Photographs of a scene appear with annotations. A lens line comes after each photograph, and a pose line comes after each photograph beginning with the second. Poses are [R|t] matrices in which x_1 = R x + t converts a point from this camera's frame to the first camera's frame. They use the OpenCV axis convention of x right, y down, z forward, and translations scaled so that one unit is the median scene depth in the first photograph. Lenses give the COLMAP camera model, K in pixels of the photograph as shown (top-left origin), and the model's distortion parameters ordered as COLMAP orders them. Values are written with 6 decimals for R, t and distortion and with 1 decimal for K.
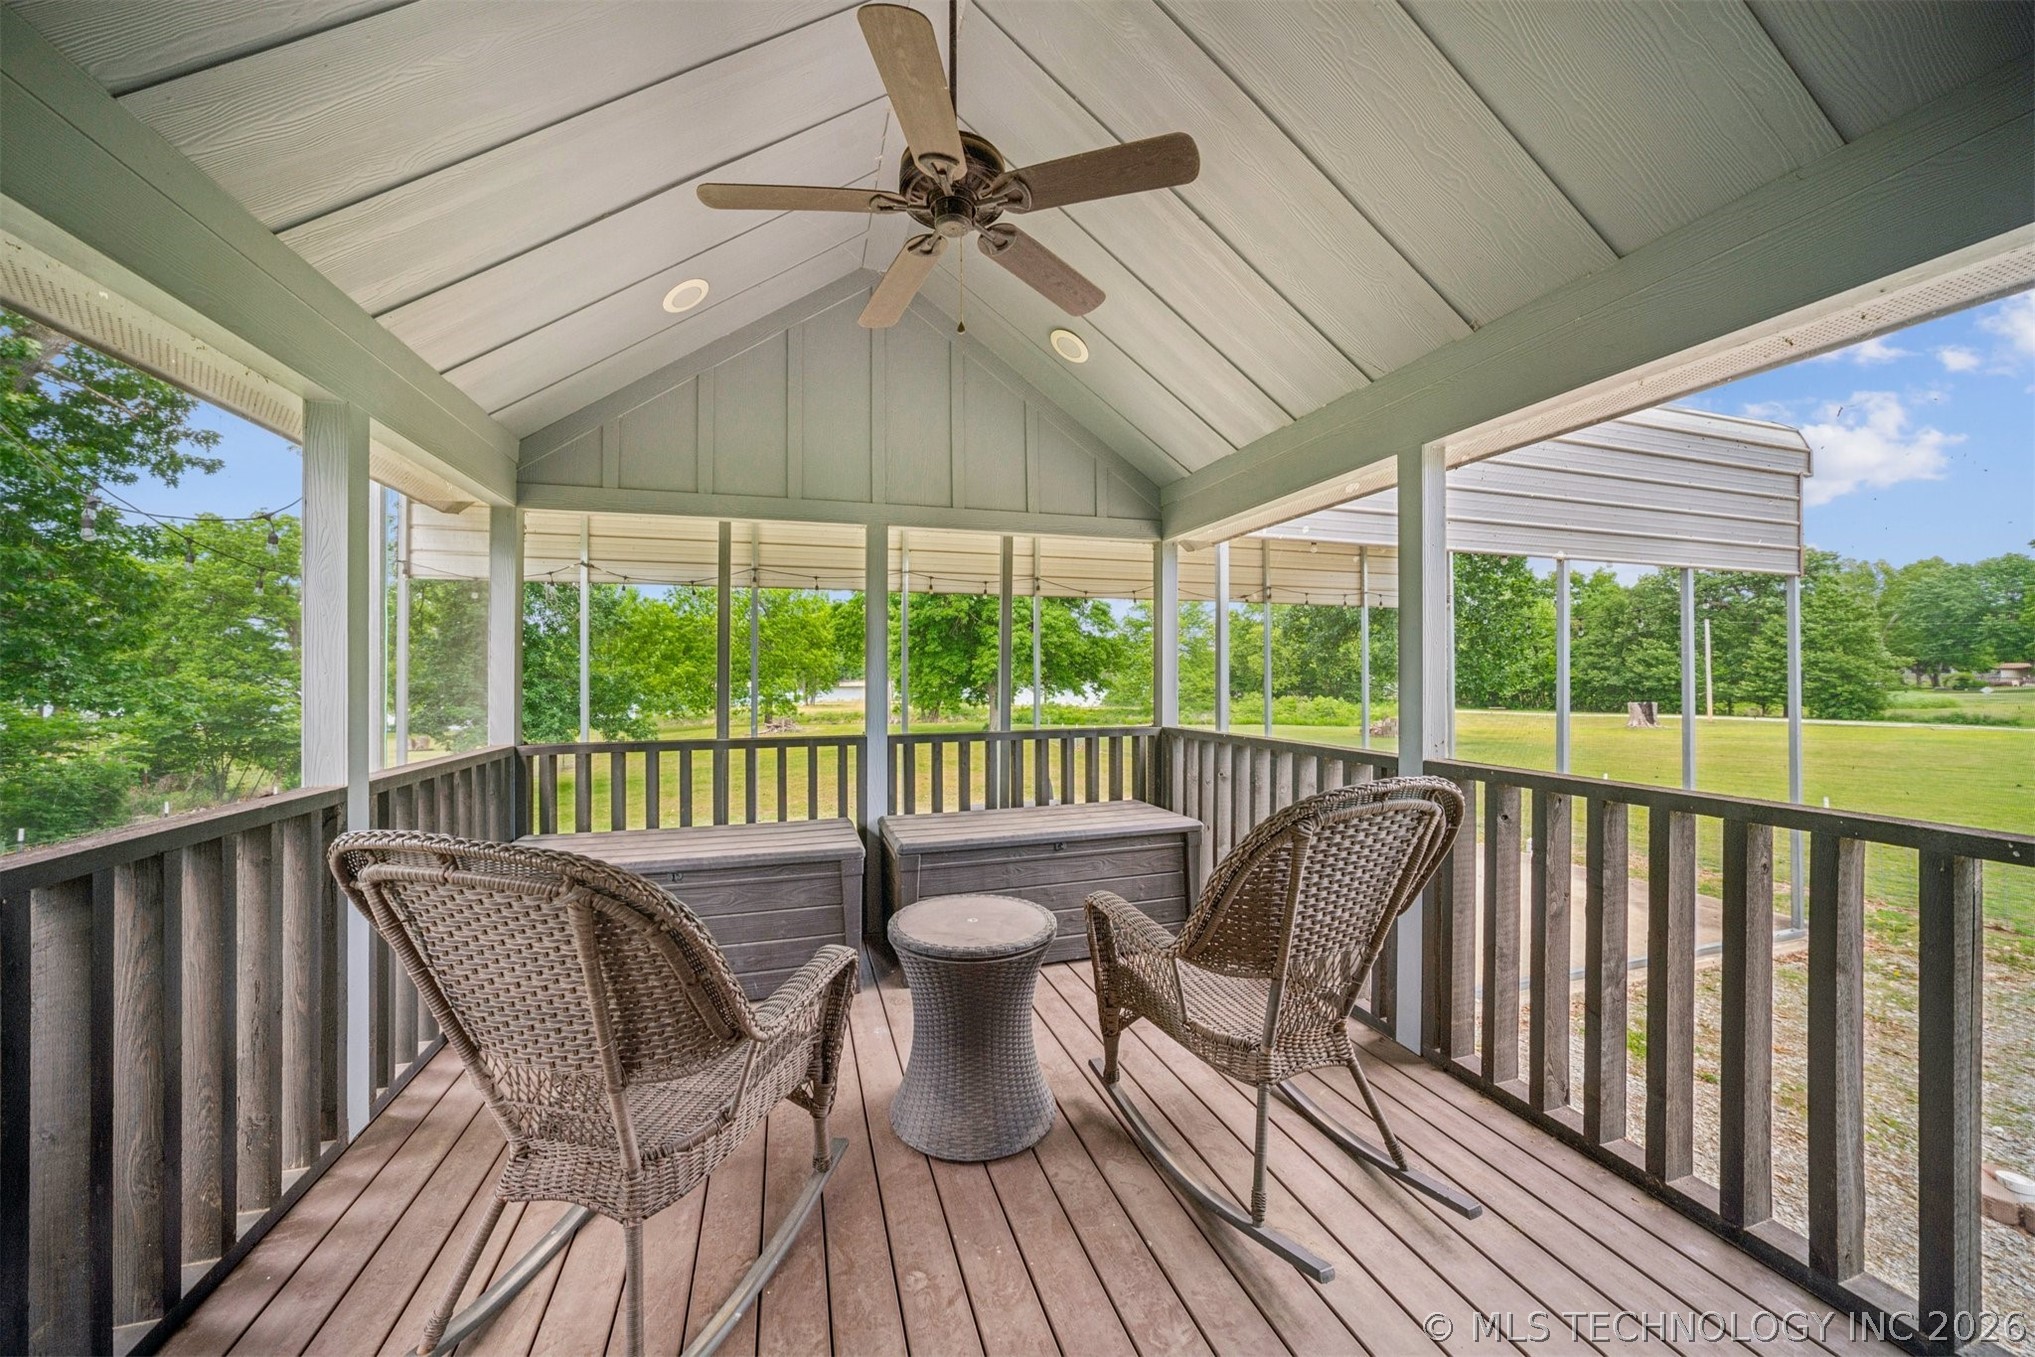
lens RADIAL K [[710.9, 0, 1007.0], [0, 710.9, 667.9], [0, 0, 1]] dist [-0.013241, 0.003124]
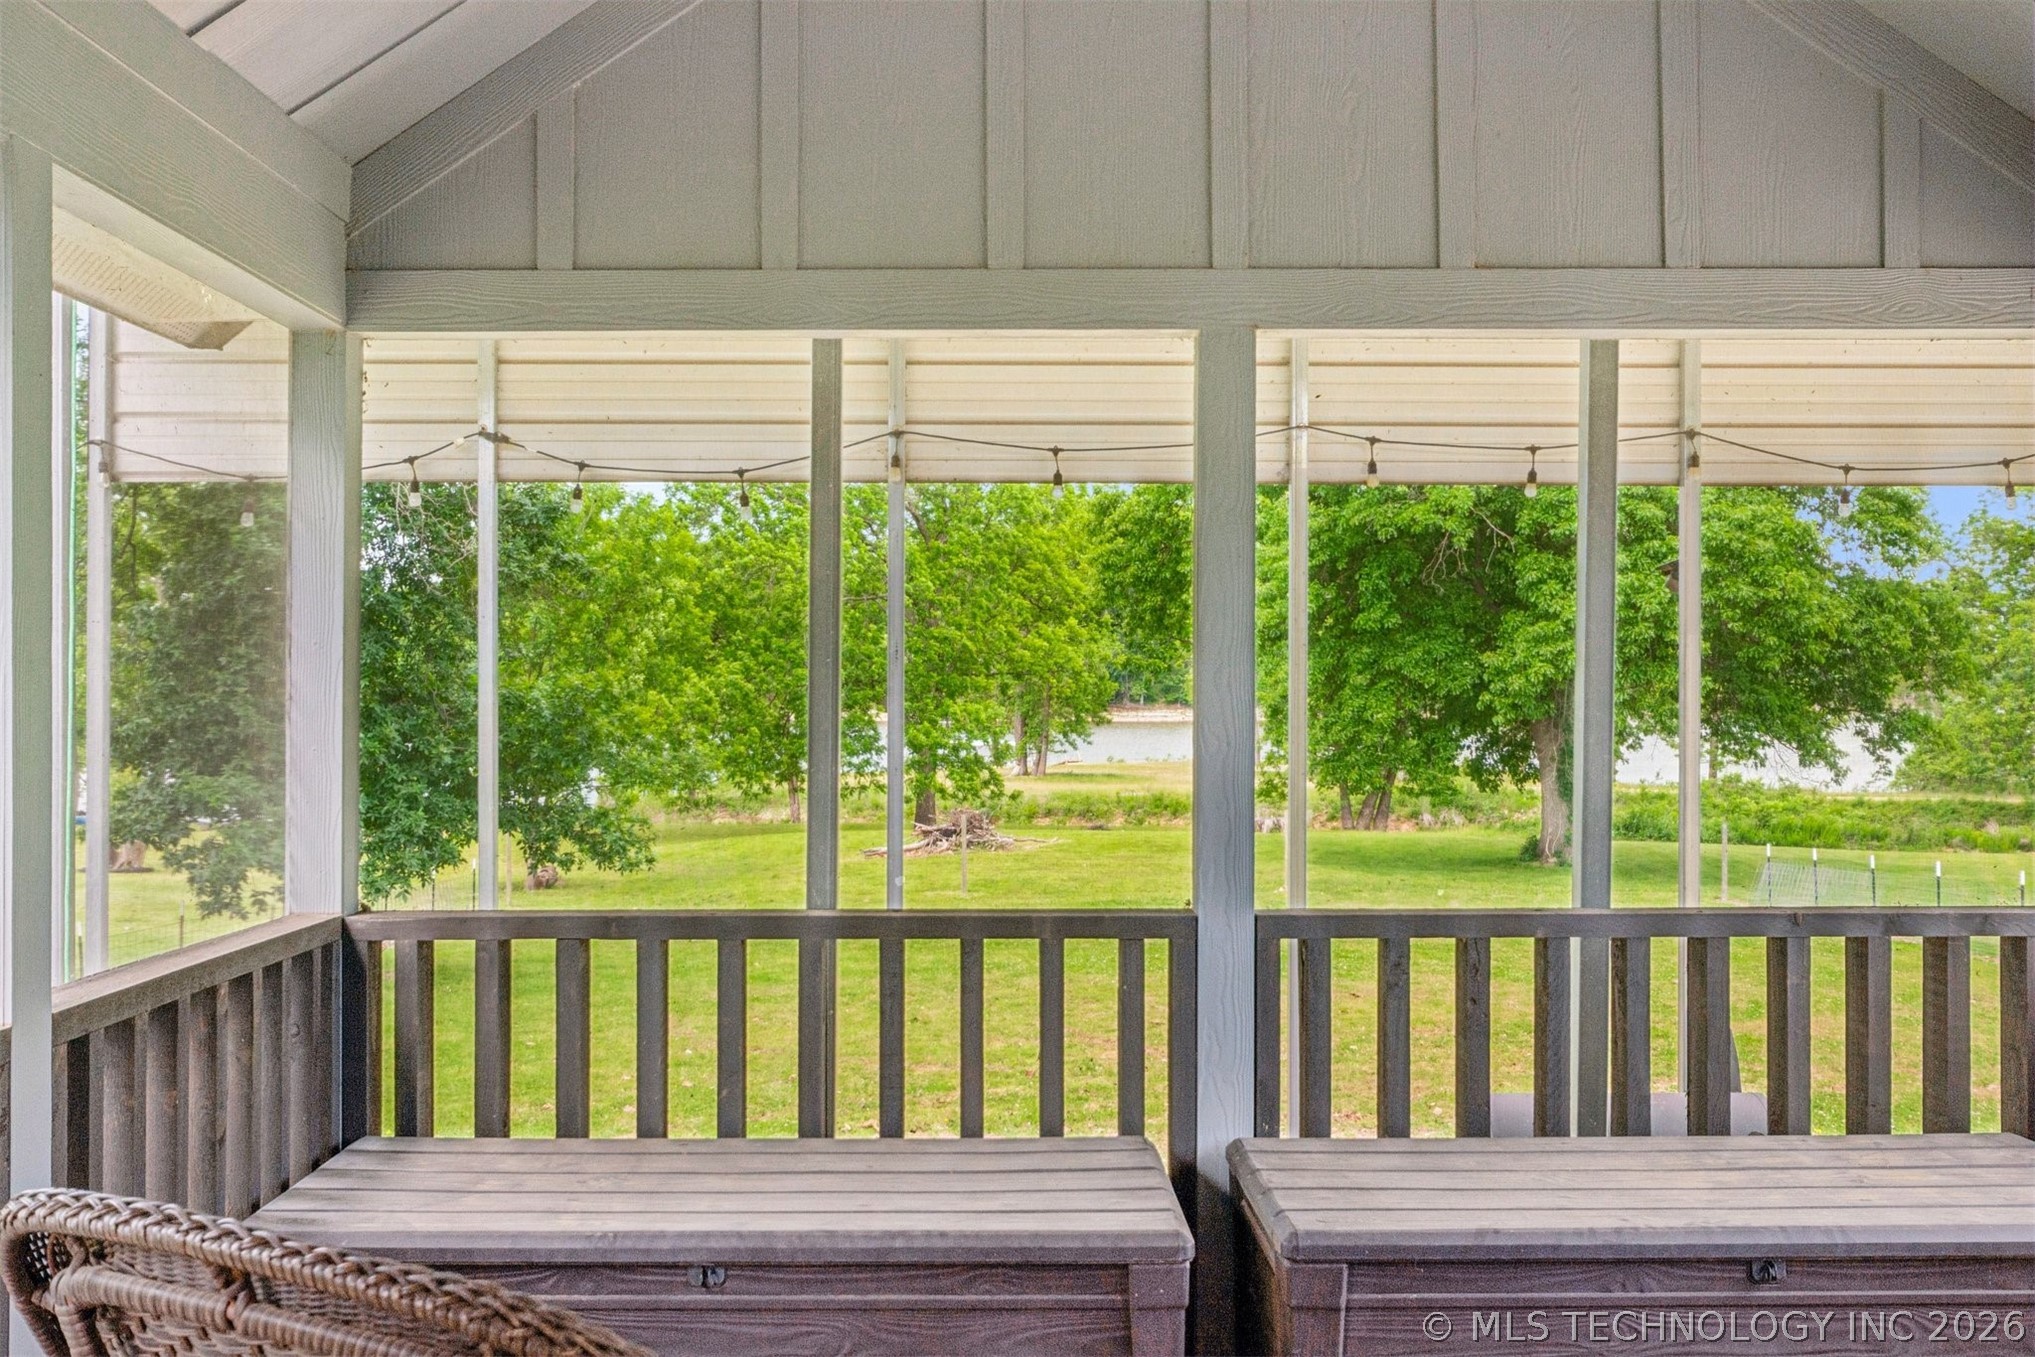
lens RADIAL K [[2022.1, 0, 1024.7], [0, 2022.1, 679.7], [0, 0, 1]] dist [-0.011665, 0.000000]
pose [[0.962469, 0.001986, -0.271383, -0.003016], [-0.000800, 0.999990, 0.004484, -0.024112], [0.271390, -0.004098, 0.962461, -0.007935]]
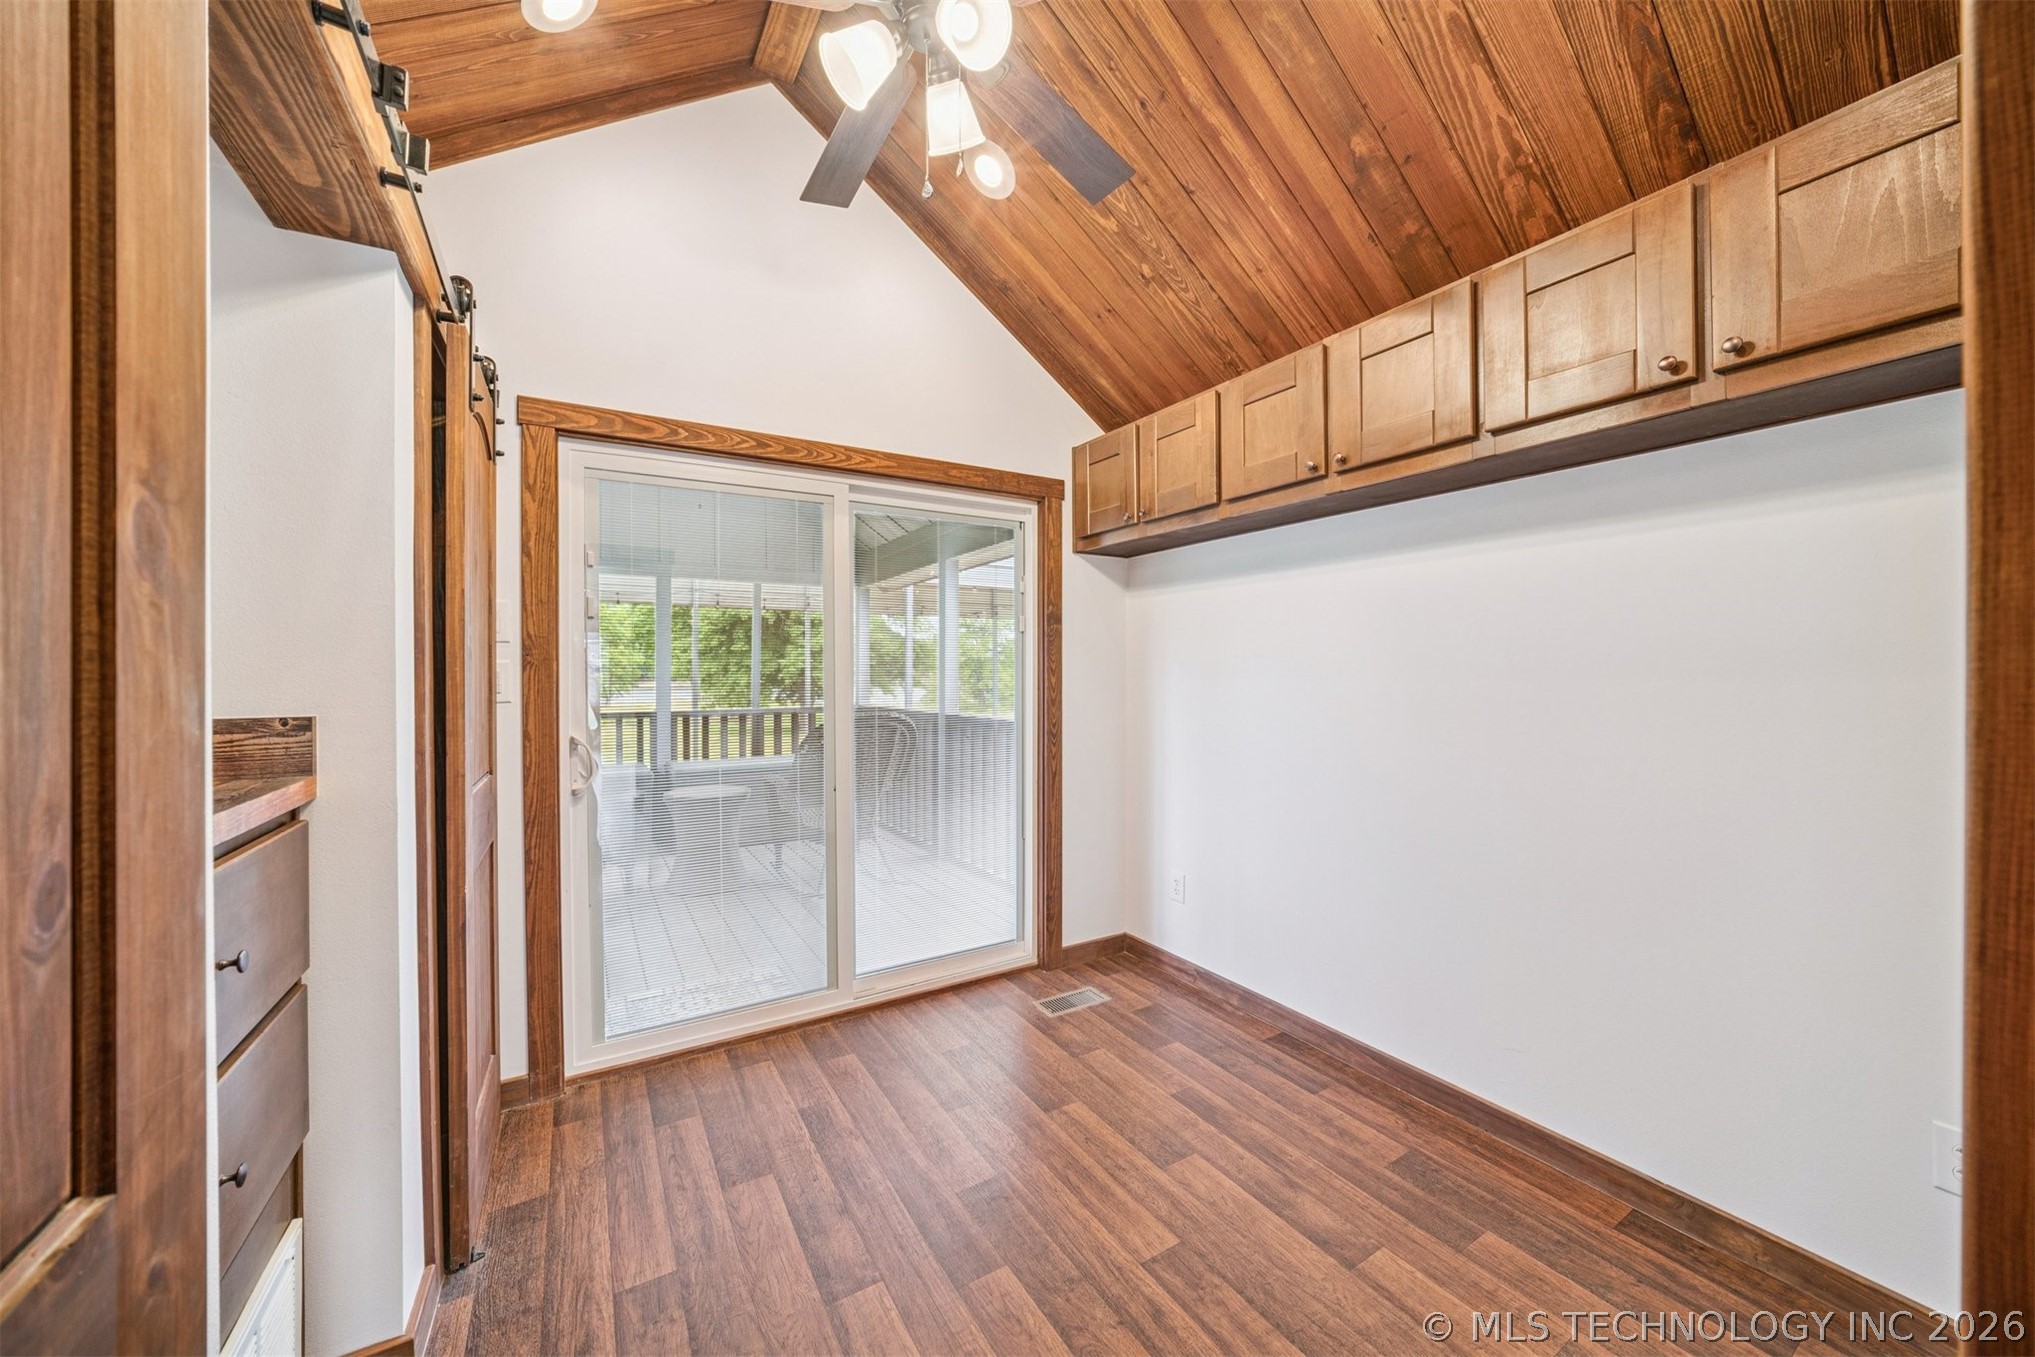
lens RADIAL K [[716.0, 0, 996.3], [0, 716.0, 673.7], [0, 0, 1]] dist [-0.009624, 0.000263]
pose [[0.973148, 0.000772, 0.230181, 0.145408], [-0.002748, 0.999962, 0.008266, -0.002560], [-0.230166, -0.008677, 0.973113, -0.604488]]
